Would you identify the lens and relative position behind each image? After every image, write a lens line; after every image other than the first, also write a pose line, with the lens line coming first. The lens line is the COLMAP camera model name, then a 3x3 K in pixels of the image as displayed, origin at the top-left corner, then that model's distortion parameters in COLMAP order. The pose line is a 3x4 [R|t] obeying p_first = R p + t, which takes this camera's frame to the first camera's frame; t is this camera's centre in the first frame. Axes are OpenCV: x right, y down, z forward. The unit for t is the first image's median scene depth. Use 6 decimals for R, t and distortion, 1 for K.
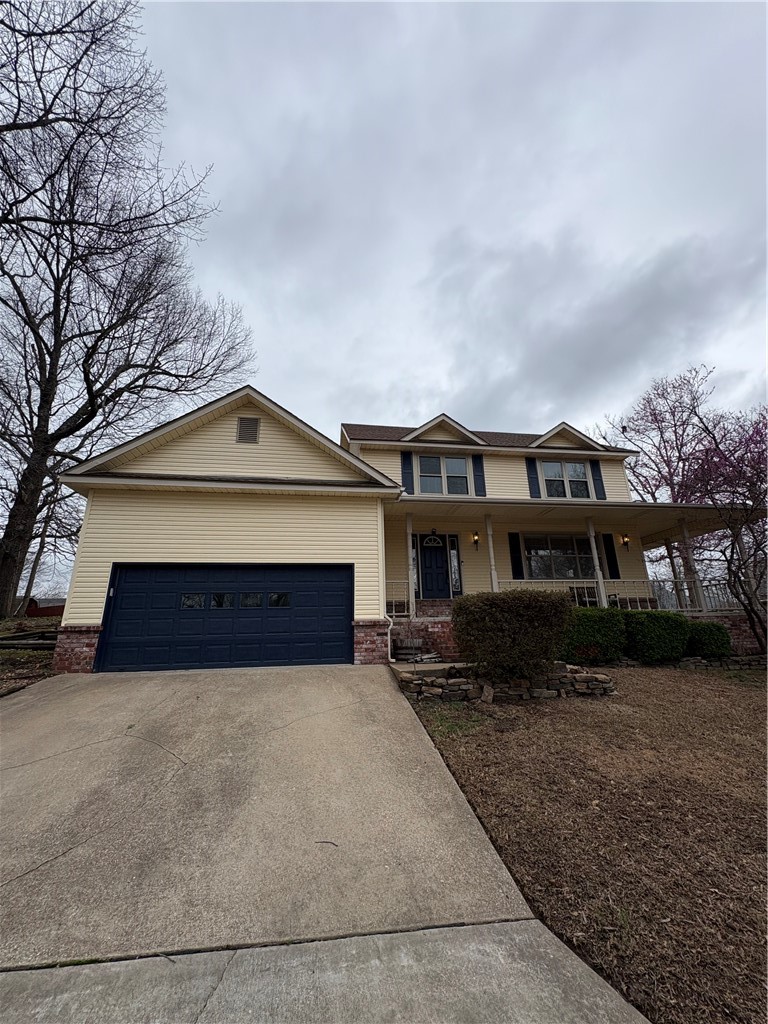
lens RADIAL K [[402.4, 0, 384.0], [0, 402.4, 512.0], [0, 0, 1]] dist [-0.000673, 0.000121]
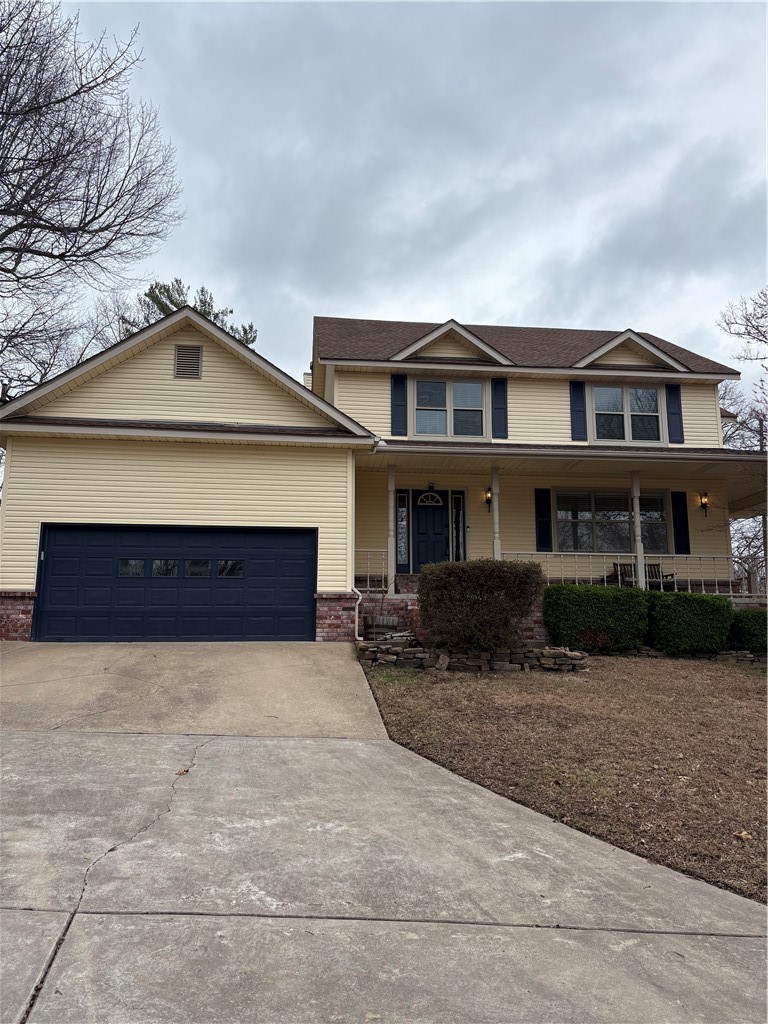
lens RADIAL K [[795.6, 0, 384.0], [0, 795.6, 512.0], [0, 0, 1]] dist [0.108680, -0.002925]
pose [[0.998759, 0.016221, -0.047098, 0.137912], [-0.010683, 0.993245, 0.115547, -0.096787], [0.048655, -0.114900, 0.992185, -0.629966]]
